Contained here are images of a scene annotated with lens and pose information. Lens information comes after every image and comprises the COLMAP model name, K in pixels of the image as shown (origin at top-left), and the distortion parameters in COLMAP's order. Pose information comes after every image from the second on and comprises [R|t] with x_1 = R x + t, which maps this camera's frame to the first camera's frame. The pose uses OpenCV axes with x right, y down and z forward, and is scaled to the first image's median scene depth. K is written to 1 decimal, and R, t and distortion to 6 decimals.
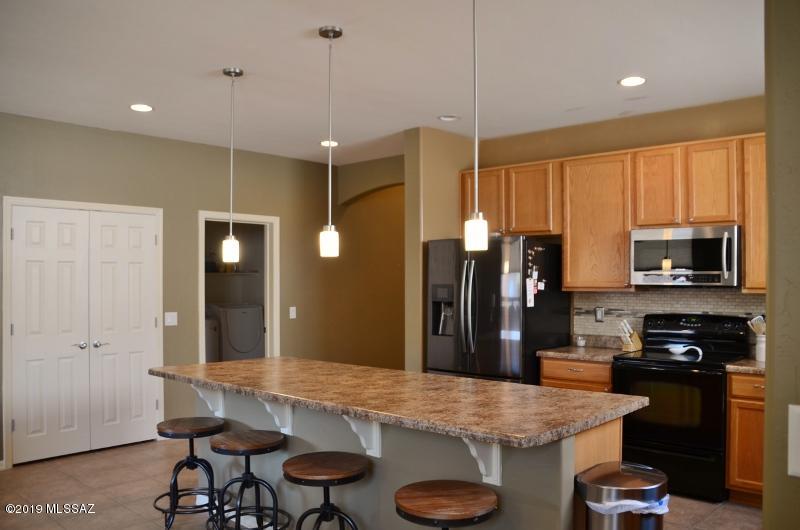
lens RADIAL K [[662.9, 0, 403.2], [0, 662.9, 268.6], [0, 0, 1]] dist [-0.088557, 0.014677]
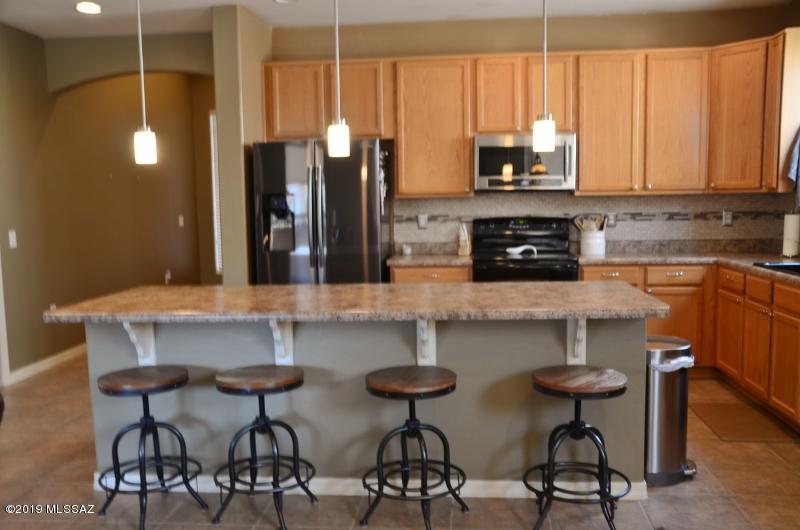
lens RADIAL K [[756.0, 0, 399.4], [0, 756.0, 267.1], [0, 0, 1]] dist [-0.025702, 0.000000]
pose [[0.812710, -0.068511, 0.578627, -0.431000], [0.006297, 0.994038, 0.108852, 0.014850], [-0.582635, -0.084822, 0.808296, 0.095324]]
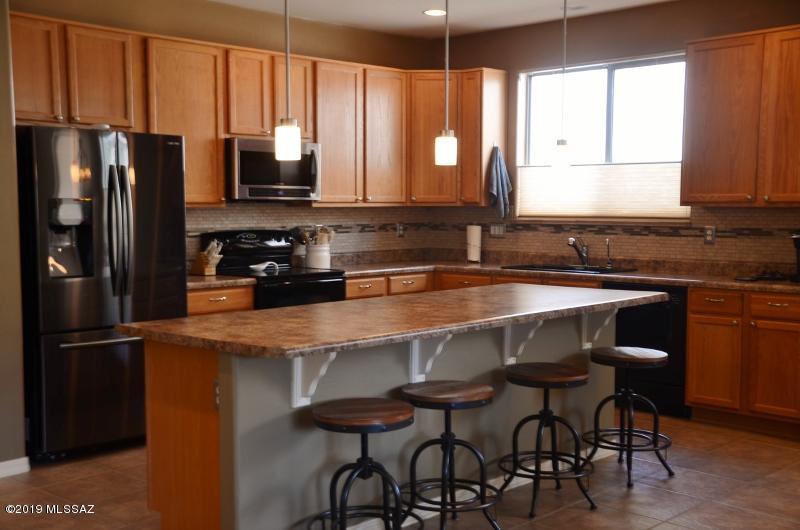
lens RADIAL K [[981.4, 0, 400.9], [0, 981.4, 259.0], [0, 0, 1]] dist [0.061822, 0.000000]
pose [[0.025071, -0.060651, 0.997844, -0.966858], [-0.020066, 0.997926, 0.061160, 0.018825], [-0.999484, -0.021556, 0.023802, 0.715109]]
